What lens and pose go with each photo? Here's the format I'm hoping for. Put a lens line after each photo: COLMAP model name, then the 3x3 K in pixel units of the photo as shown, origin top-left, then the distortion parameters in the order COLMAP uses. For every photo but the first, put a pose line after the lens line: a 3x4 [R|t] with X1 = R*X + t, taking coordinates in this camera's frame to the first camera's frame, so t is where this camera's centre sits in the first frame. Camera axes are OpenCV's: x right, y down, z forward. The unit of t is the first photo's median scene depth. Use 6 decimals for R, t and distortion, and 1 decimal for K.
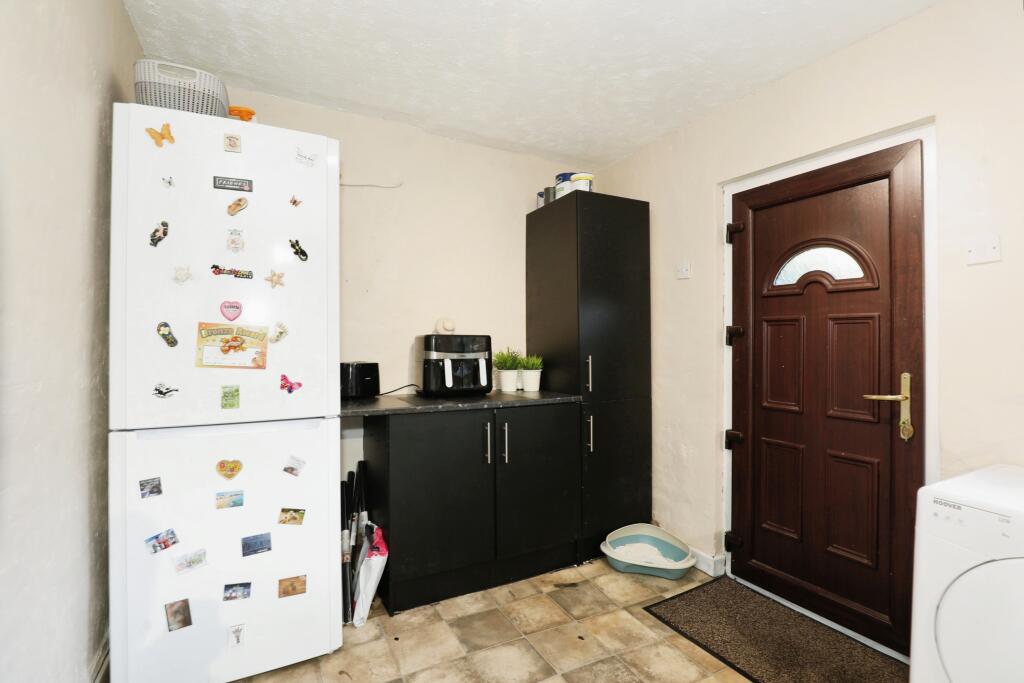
lens RADIAL K [[470.9, 0, 510.5], [0, 470.9, 340.3], [0, 0, 1]] dist [-0.003094, -0.000132]
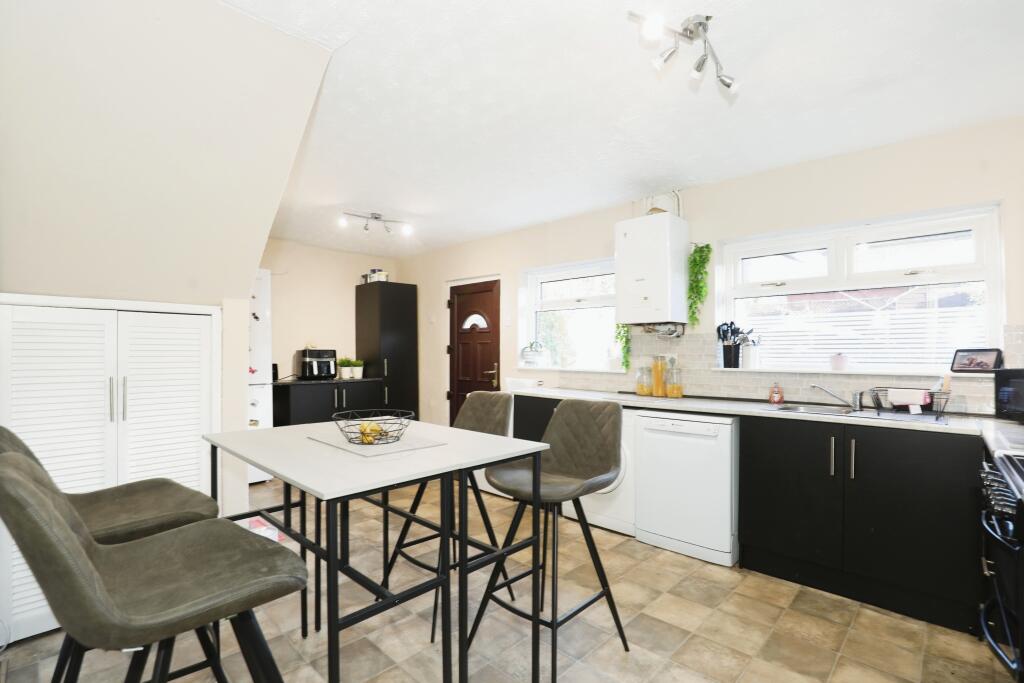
lens RADIAL K [[470.9, 0, 508.6], [0, 470.9, 351.1], [0, 0, 1]] dist [-0.003094, -0.000132]
pose [[0.948285, -0.005479, 0.317372, 0.019879], [0.005688, 0.999984, 0.000269, -0.001006], [-0.317369, 0.001551, 0.948301, -1.216542]]
